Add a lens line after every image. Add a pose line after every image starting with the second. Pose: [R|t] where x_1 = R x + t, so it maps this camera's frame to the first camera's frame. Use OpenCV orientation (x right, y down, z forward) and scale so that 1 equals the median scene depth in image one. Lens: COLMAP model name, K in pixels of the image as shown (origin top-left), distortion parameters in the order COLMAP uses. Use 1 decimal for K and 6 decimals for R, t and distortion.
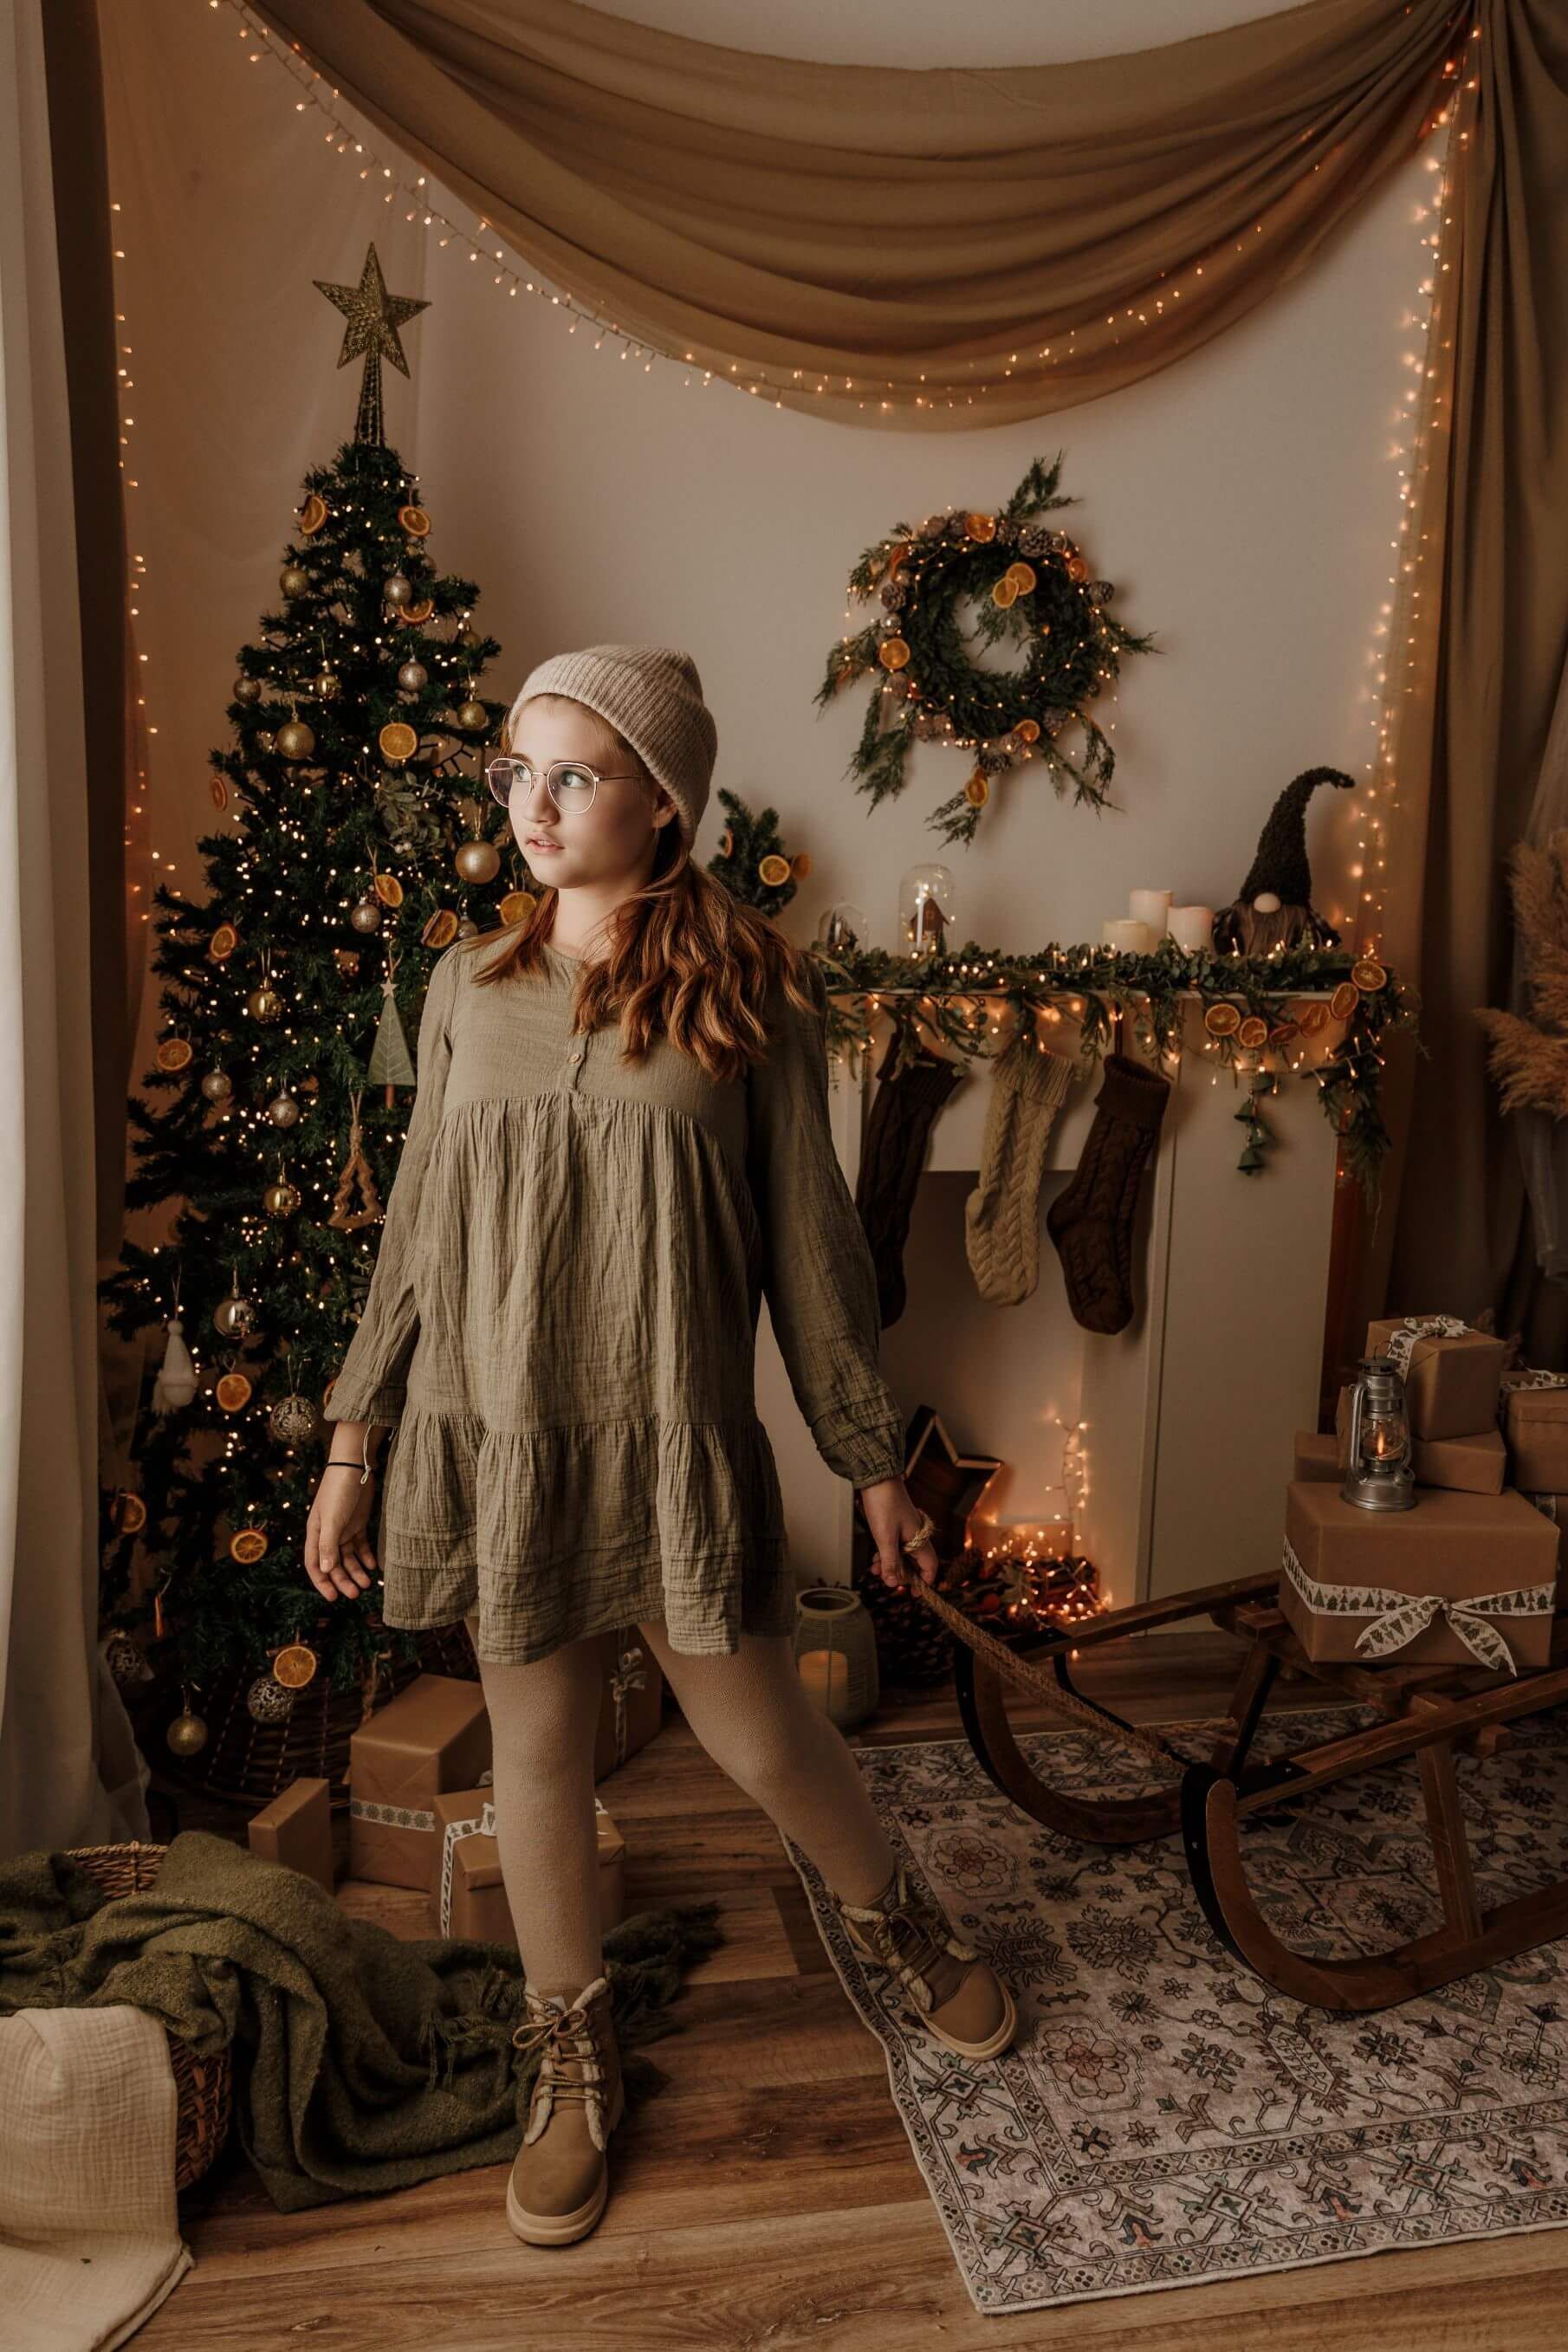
lens RADIAL K [[1979.6, 0, 816.2], [0, 1979.6, 1061.9], [0, 0, 1]] dist [0.002091, -0.021334]
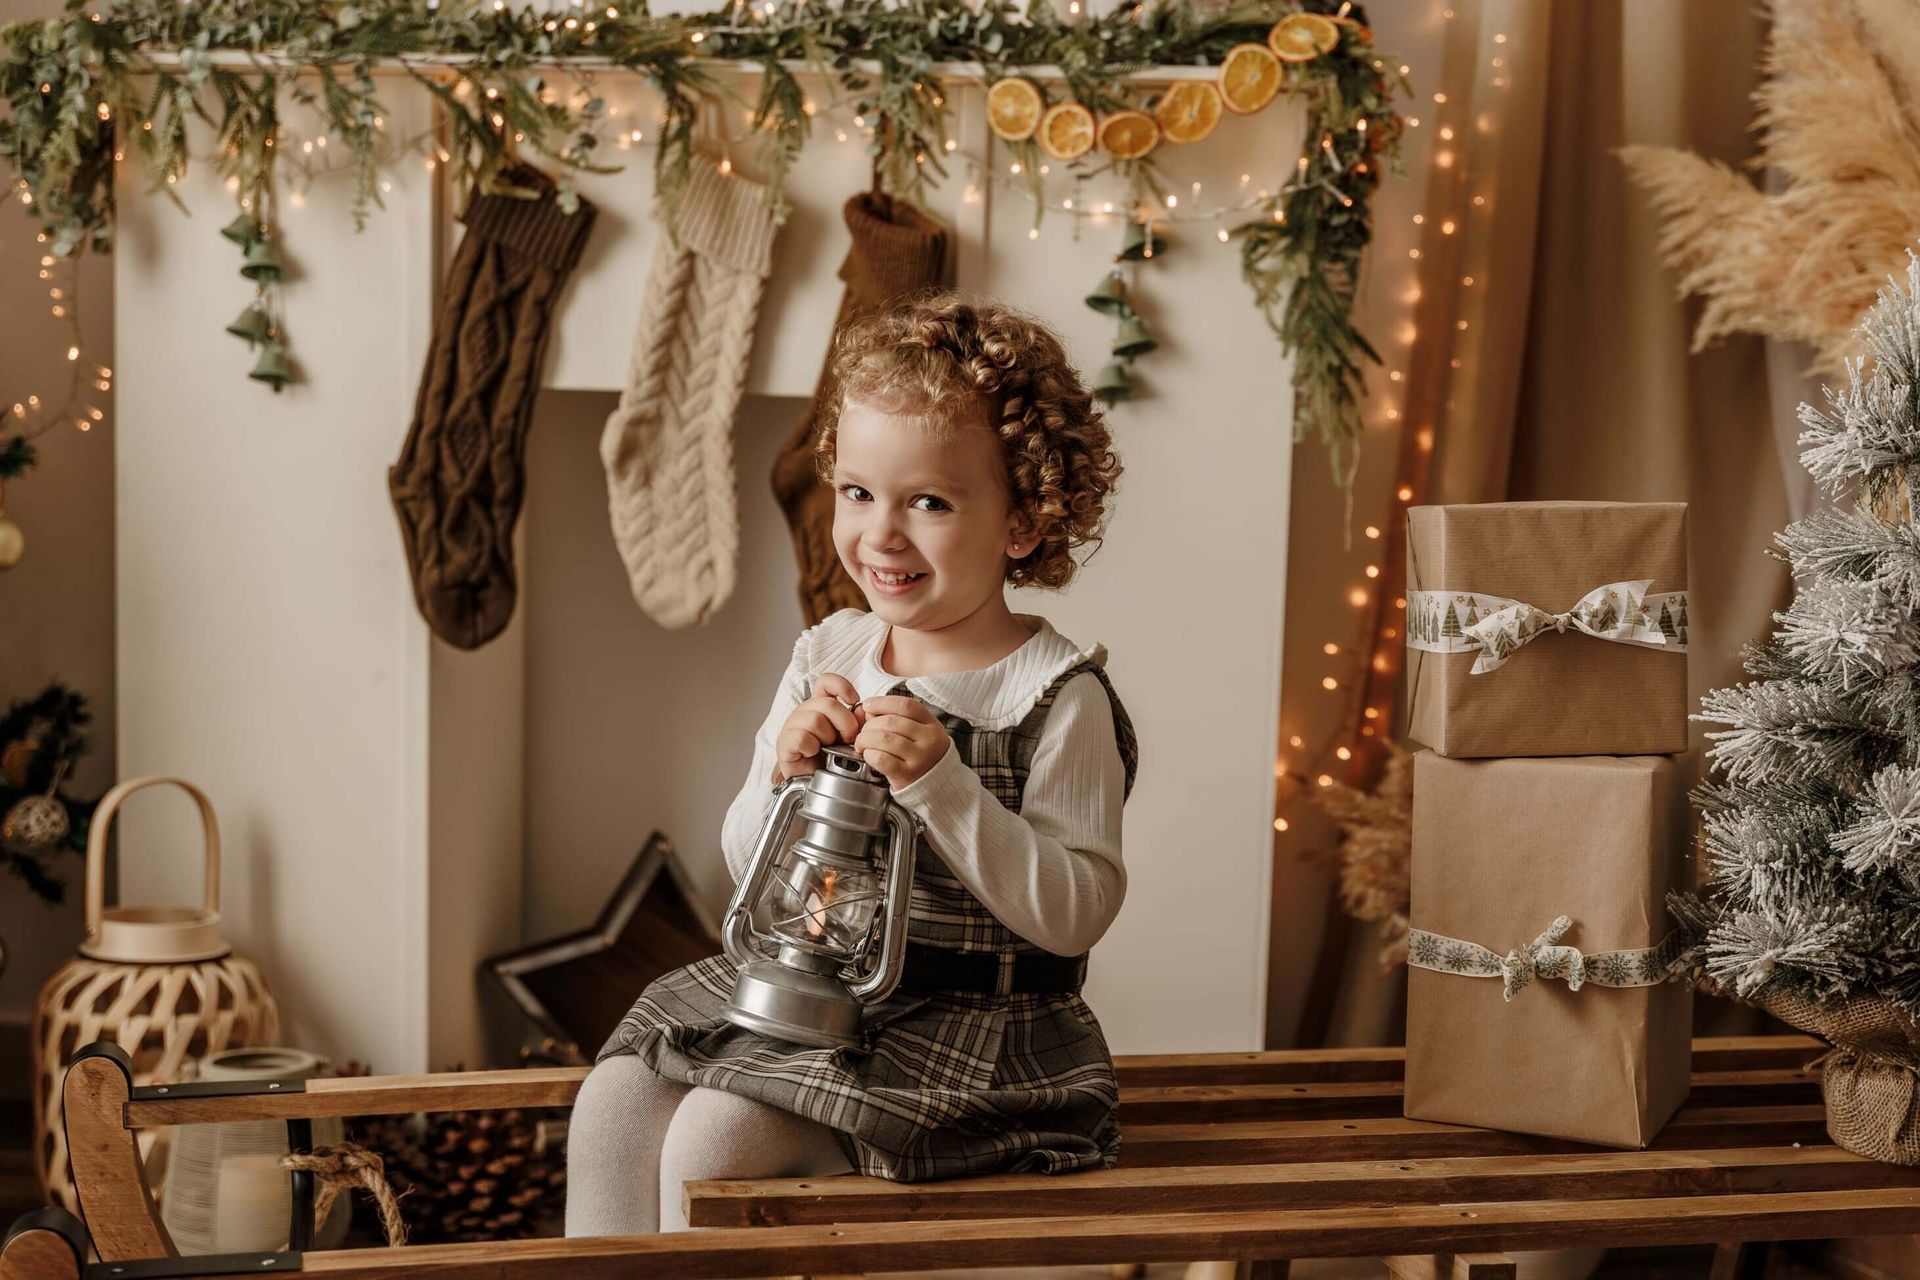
lens RADIAL K [[2892.2, 0, 948.3], [0, 2892.2, 641.0], [0, 0, 1]] dist [-0.010063, 0.000000]
pose [[0.954306, 0.027434, -0.297569, 0.426677], [-0.040722, 0.998427, -0.038546, 0.159032], [0.296044, 0.048902, 0.953922, 0.209400]]
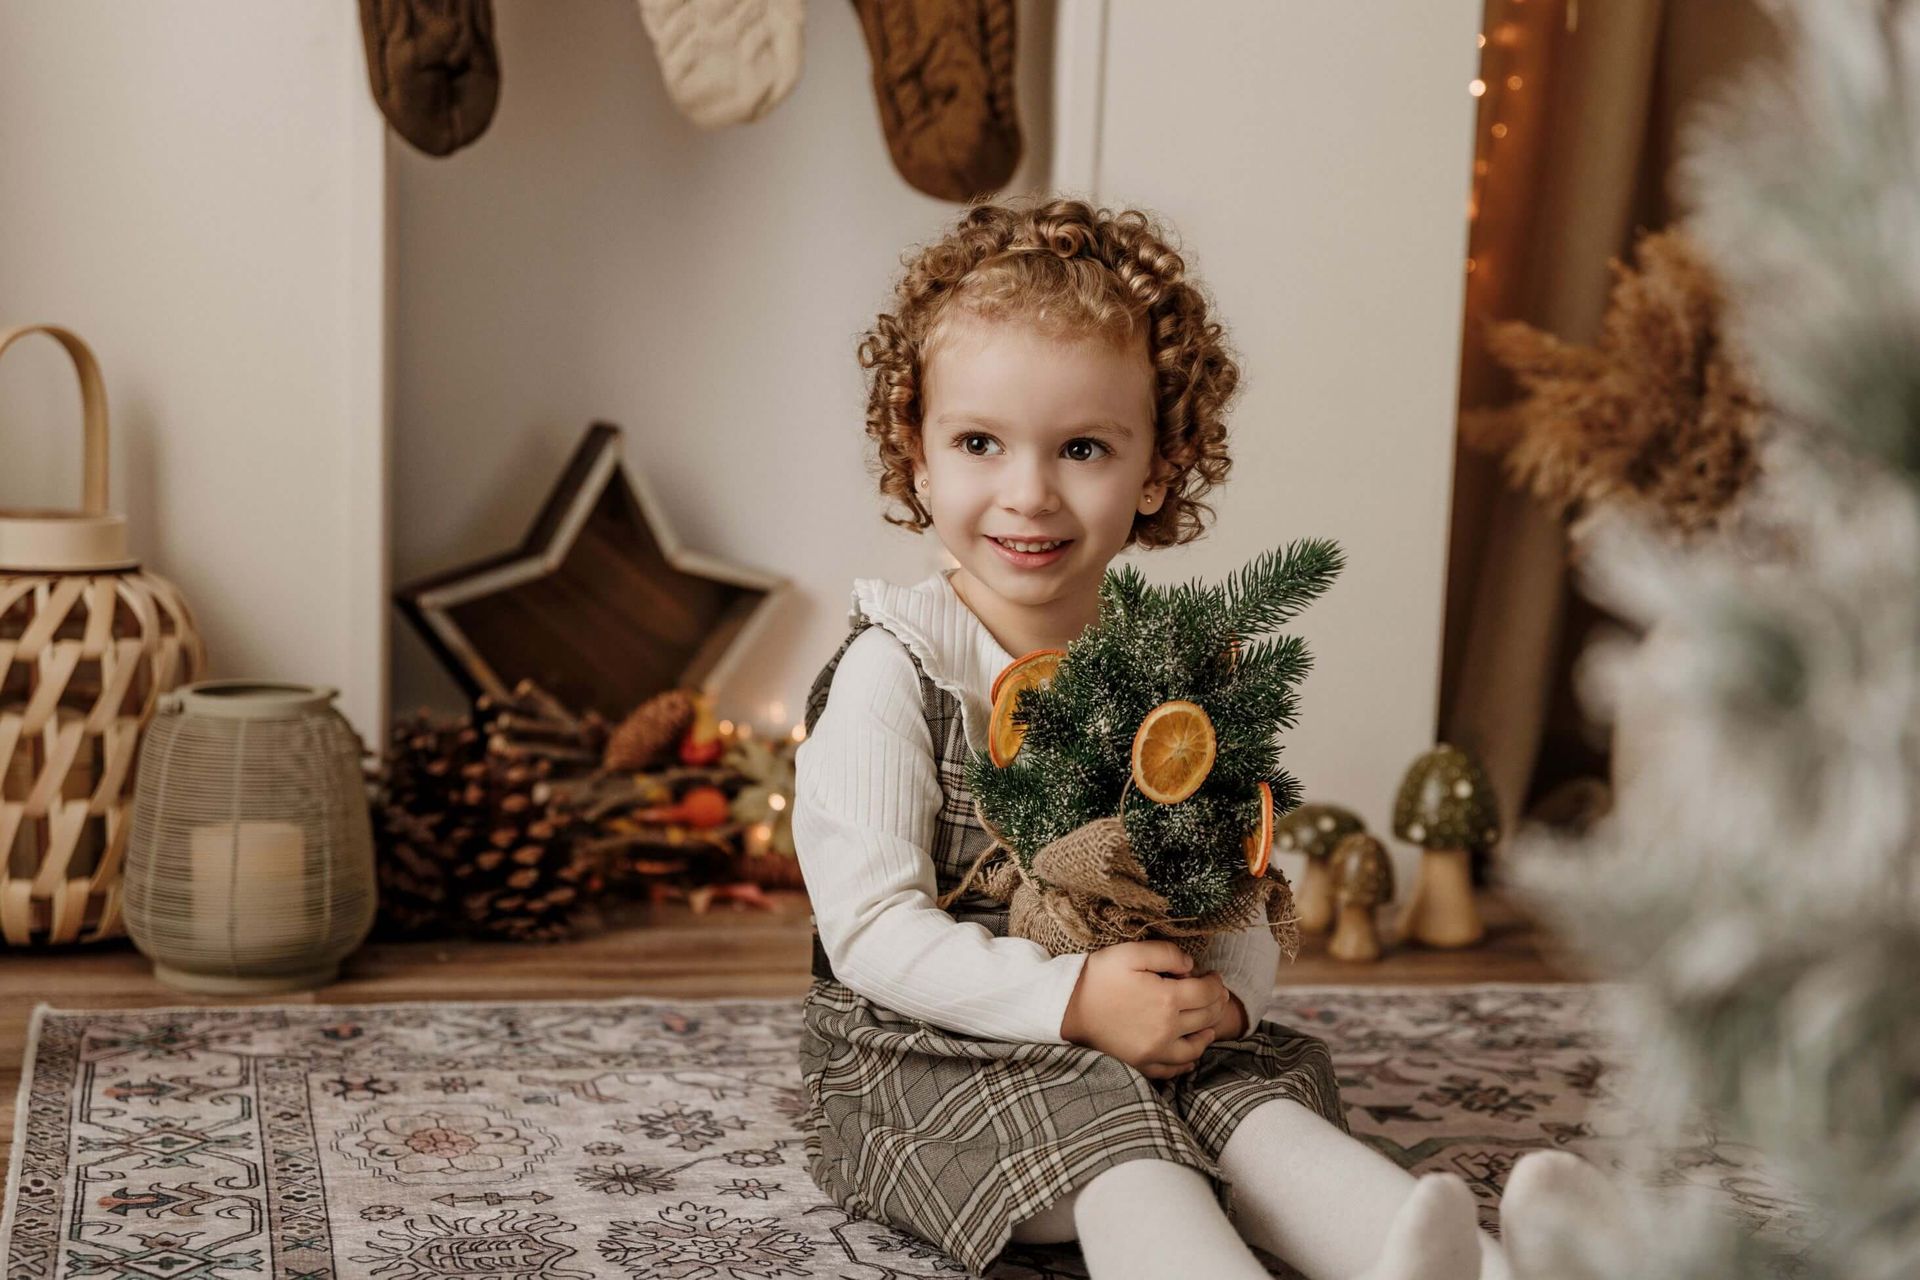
lens RADIAL K [[3613.5, 0, 936.9], [0, 3613.5, 640.0], [0, 0, 1]] dist [0.022715, 0.000000]
pose [[0.999778, 0.015181, -0.014629, 0.157017], [-0.015071, 0.999857, 0.007663, 0.234441], [0.014744, -0.007440, 0.999864, 0.184343]]
